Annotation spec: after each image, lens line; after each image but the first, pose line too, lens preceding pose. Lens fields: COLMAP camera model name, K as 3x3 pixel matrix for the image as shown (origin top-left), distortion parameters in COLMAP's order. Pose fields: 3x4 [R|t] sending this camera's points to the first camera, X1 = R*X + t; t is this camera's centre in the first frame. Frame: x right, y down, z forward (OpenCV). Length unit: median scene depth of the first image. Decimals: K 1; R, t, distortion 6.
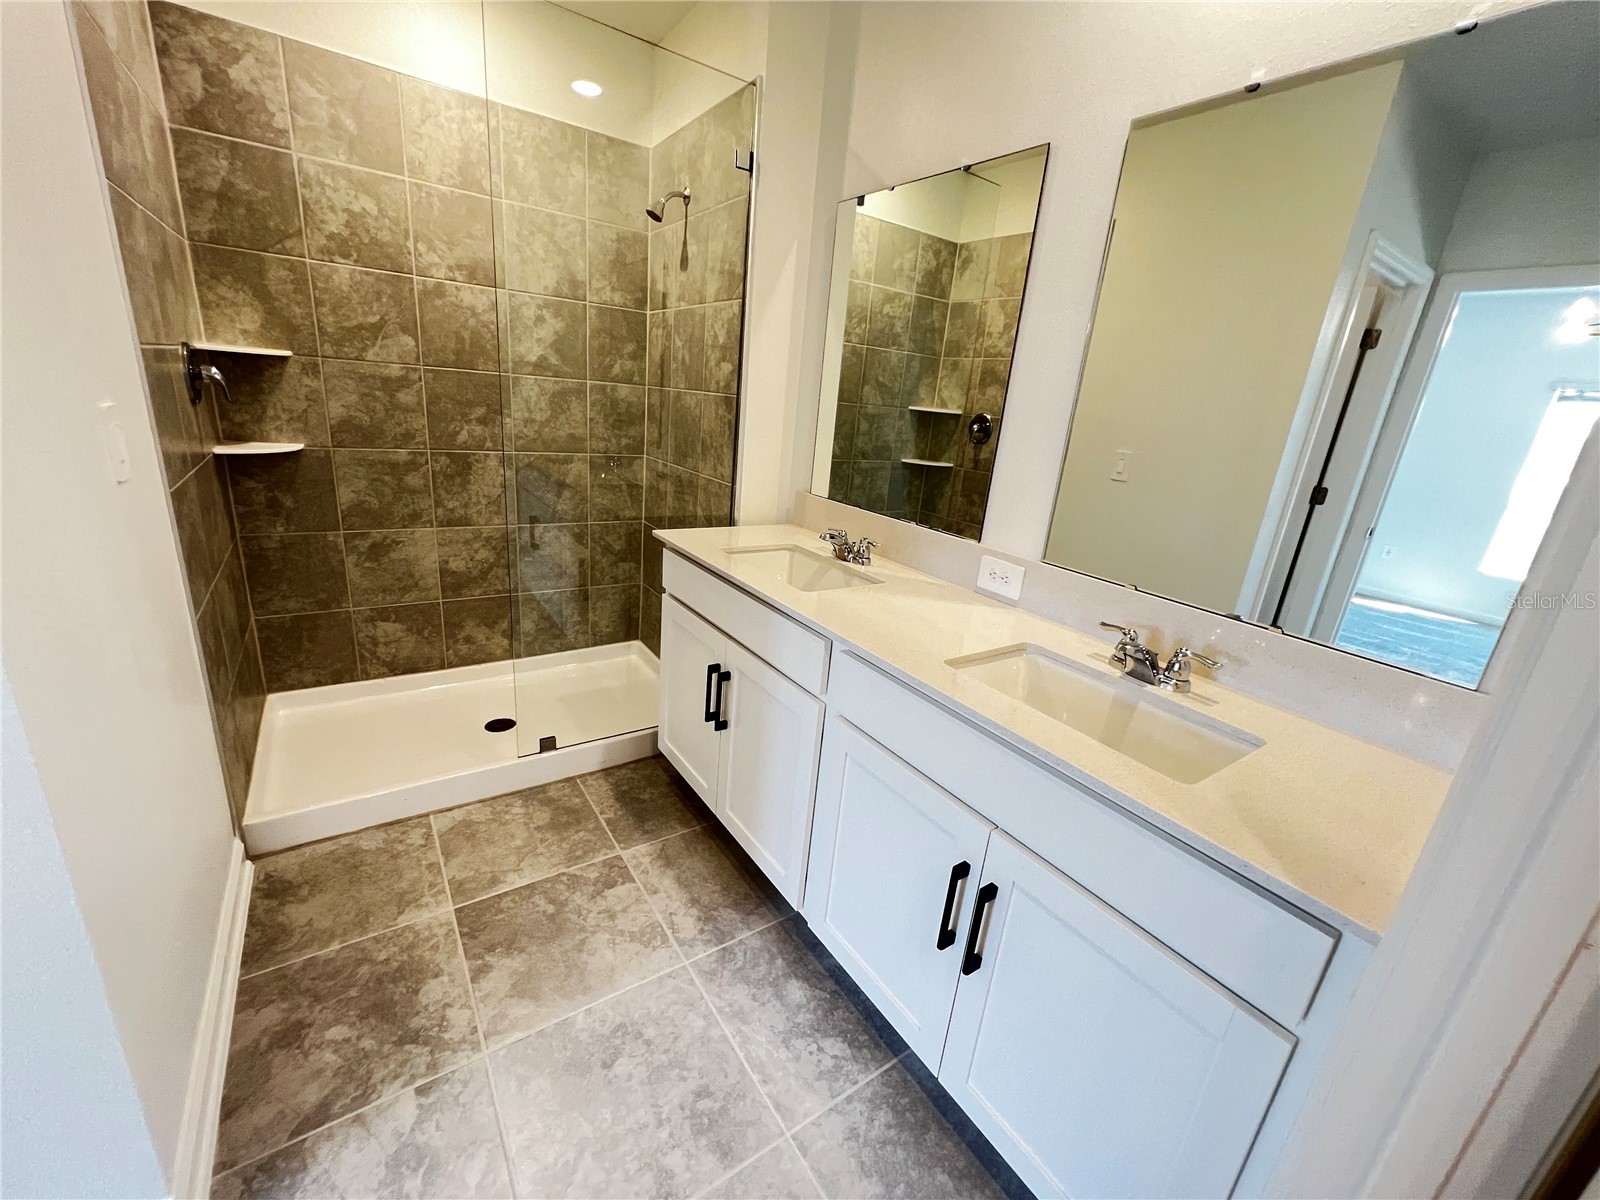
lens RADIAL K [[645.4, 0, 803.8], [0, 645.4, 599.5], [0, 0, 1]] dist [-0.006468, 0.001930]
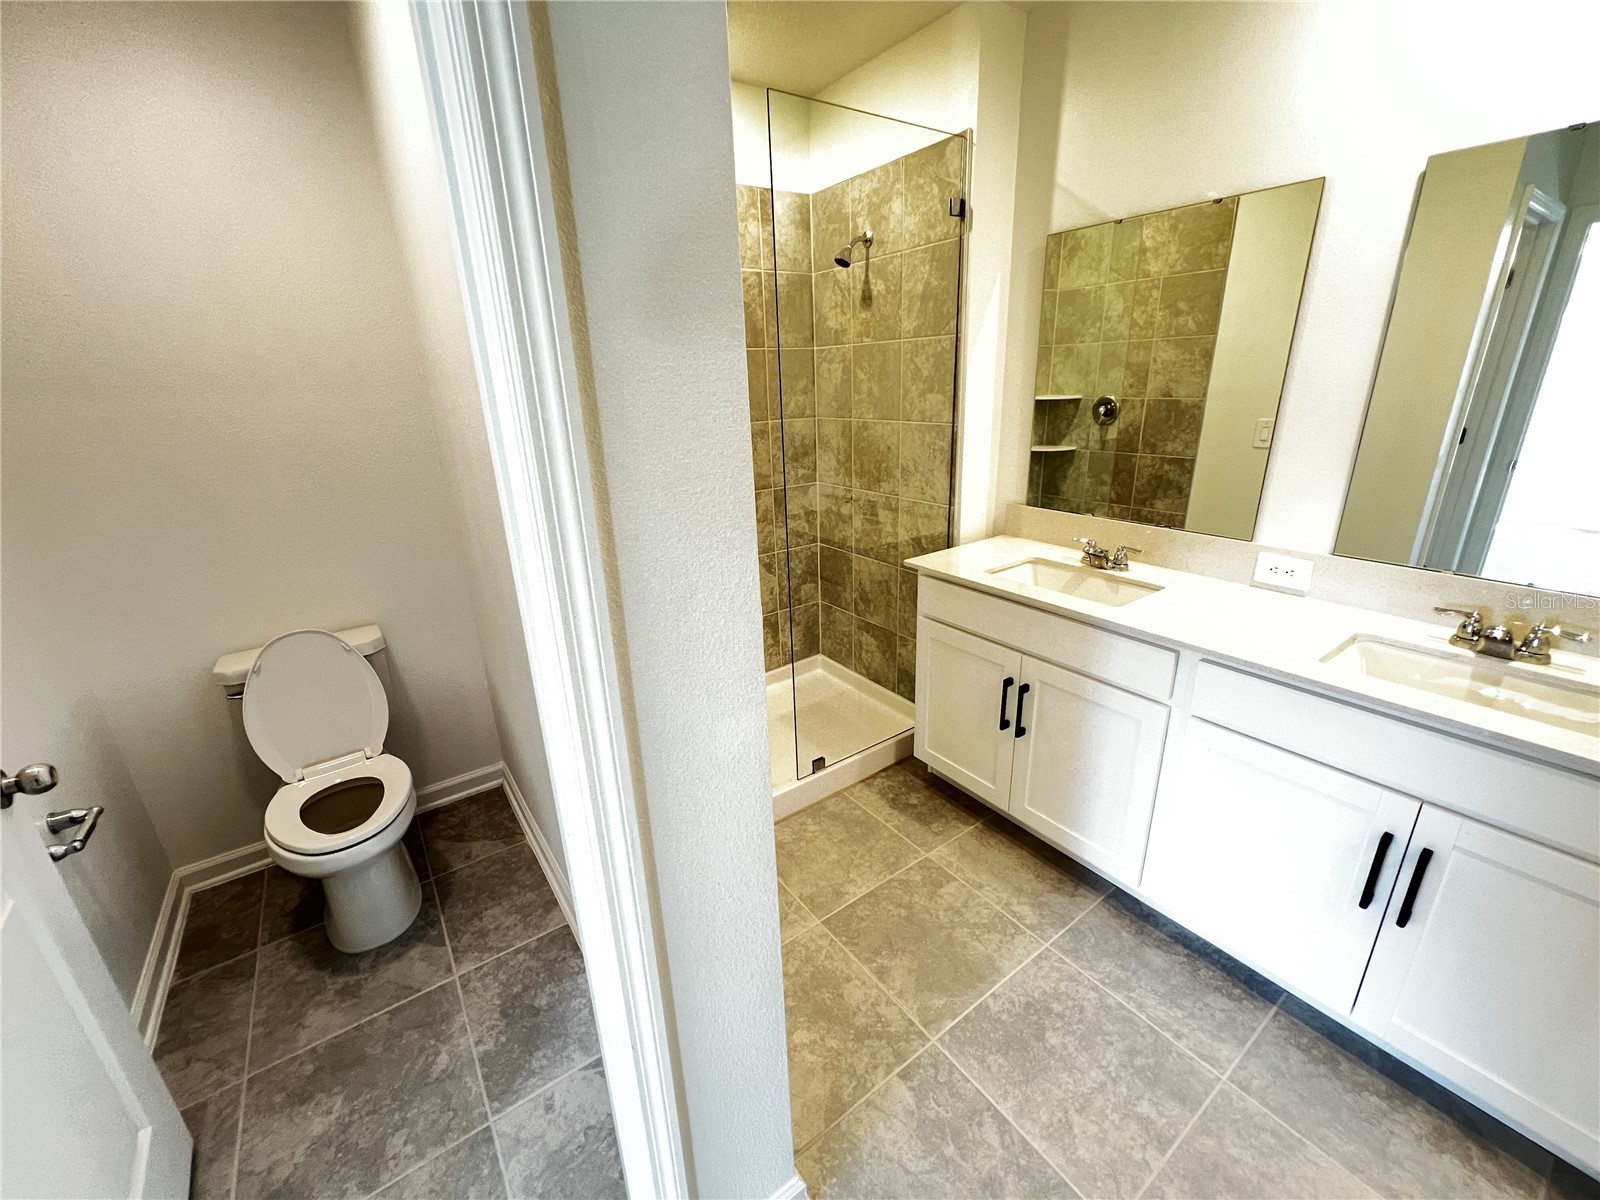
lens RADIAL K [[645.4, 0, 800.3], [0, 645.4, 598.4], [0, 0, 1]] dist [-0.006468, 0.001930]
pose [[0.992123, -0.123038, -0.023531, -0.370782], [0.123683, 0.991919, 0.028273, -0.091521], [0.019862, -0.030960, 0.999323, -0.087958]]
